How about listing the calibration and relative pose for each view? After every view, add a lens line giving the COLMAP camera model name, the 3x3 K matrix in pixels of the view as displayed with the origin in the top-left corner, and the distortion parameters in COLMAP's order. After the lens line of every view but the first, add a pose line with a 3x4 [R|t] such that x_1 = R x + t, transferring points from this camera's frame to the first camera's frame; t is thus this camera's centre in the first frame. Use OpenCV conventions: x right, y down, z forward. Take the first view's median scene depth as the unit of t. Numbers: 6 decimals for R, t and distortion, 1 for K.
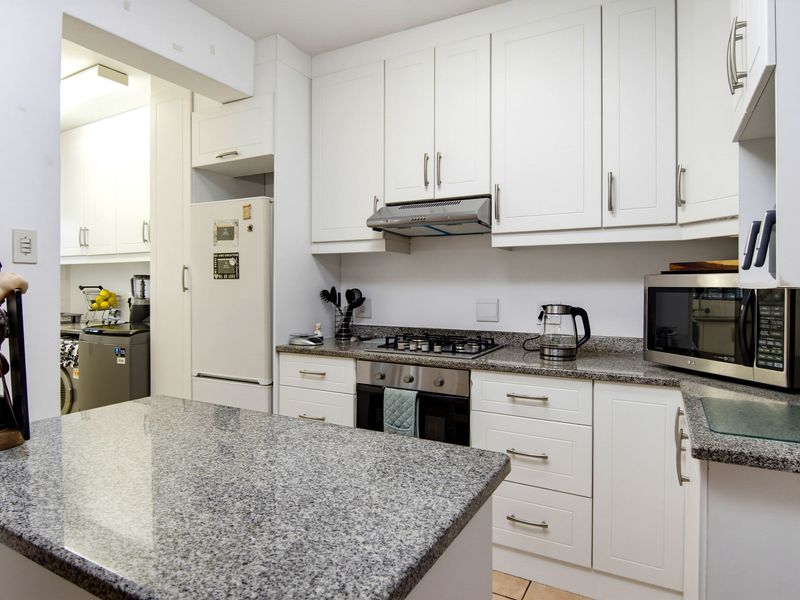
lens RADIAL K [[484.3, 0, 400.0], [0, 484.3, 300.0], [0, 0, 1]] dist [0.001725, 0.000745]
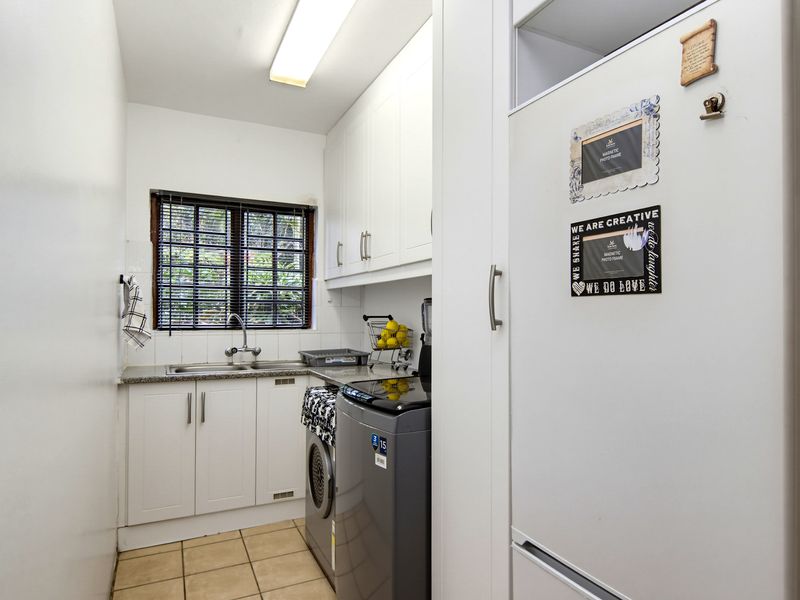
lens RADIAL K [[484.3, 0, 400.0], [0, 484.3, 300.0], [0, 0, 1]] dist [0.001725, 0.000745]
pose [[0.811546, -0.018275, -0.584003, -0.254697], [-0.016384, 0.998406, -0.054011, -0.018004], [0.584059, 0.053400, 0.809953, 0.585050]]
